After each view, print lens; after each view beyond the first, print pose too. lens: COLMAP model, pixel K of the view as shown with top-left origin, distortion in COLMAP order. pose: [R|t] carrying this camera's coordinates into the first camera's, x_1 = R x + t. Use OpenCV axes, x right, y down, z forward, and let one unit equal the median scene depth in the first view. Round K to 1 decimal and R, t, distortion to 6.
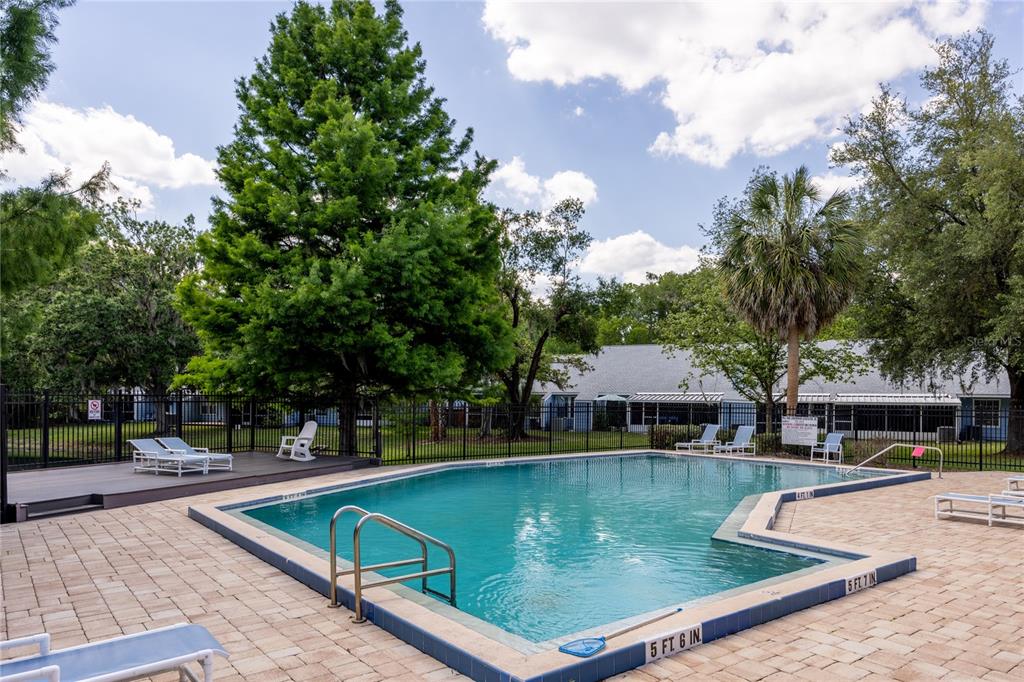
lens RADIAL K [[680.6, 0, 509.1], [0, 680.6, 342.7], [0, 0, 1]] dist [0.005231, -0.000062]
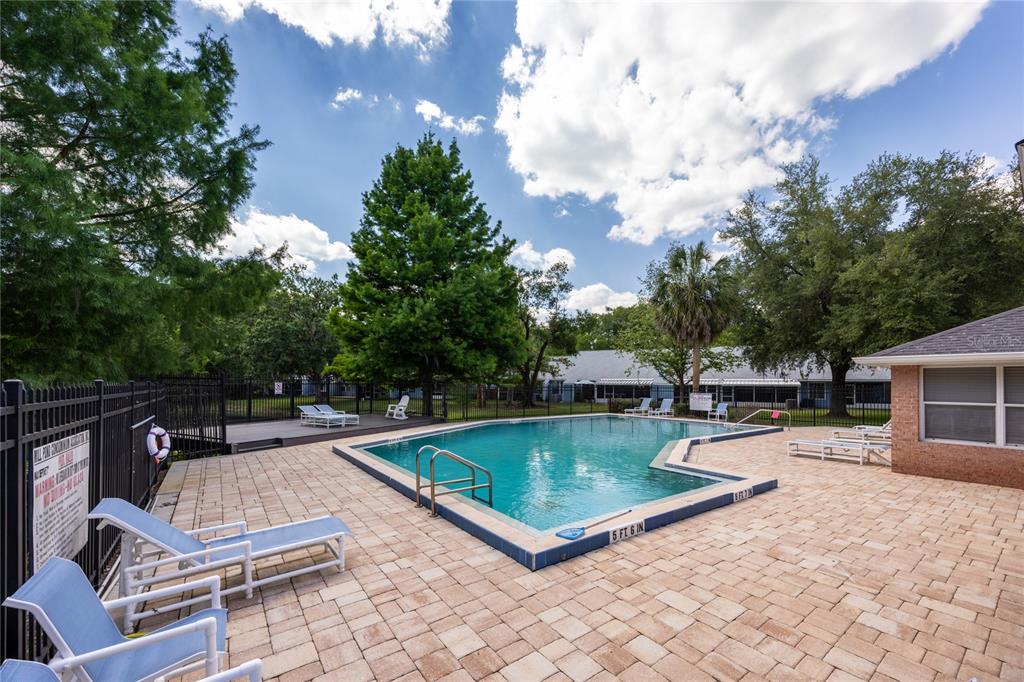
lens RADIAL K [[402.3, 0, 509.7], [0, 402.3, 344.6], [0, 0, 1]] dist [0.000940, -0.000062]
pose [[0.999422, -0.004333, -0.033718, -0.000759], [0.003793, 0.999864, -0.016060, 0.007061], [0.033783, 0.015923, 0.999302, 0.017824]]
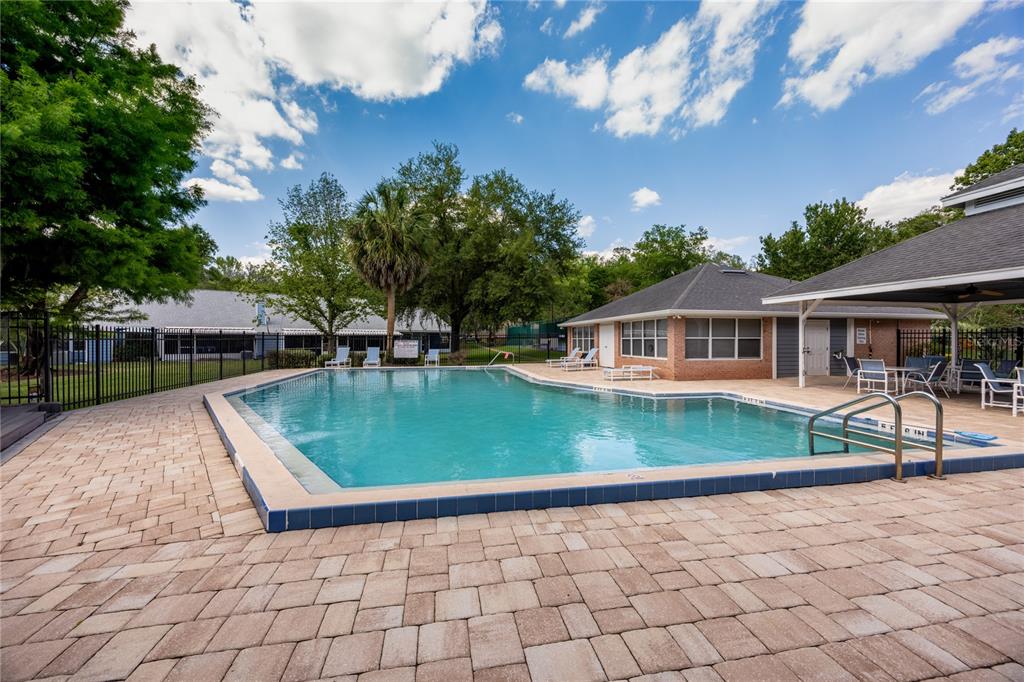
lens RADIAL K [[402.3, 0, 513.8], [0, 402.3, 335.5], [0, 0, 1]] dist [0.000940, -0.000062]
pose [[0.442327, 0.003167, 0.896848, -0.599133], [-0.072842, 0.996817, 0.032405, 0.093016], [-0.893891, -0.079662, 0.441150, 0.687963]]
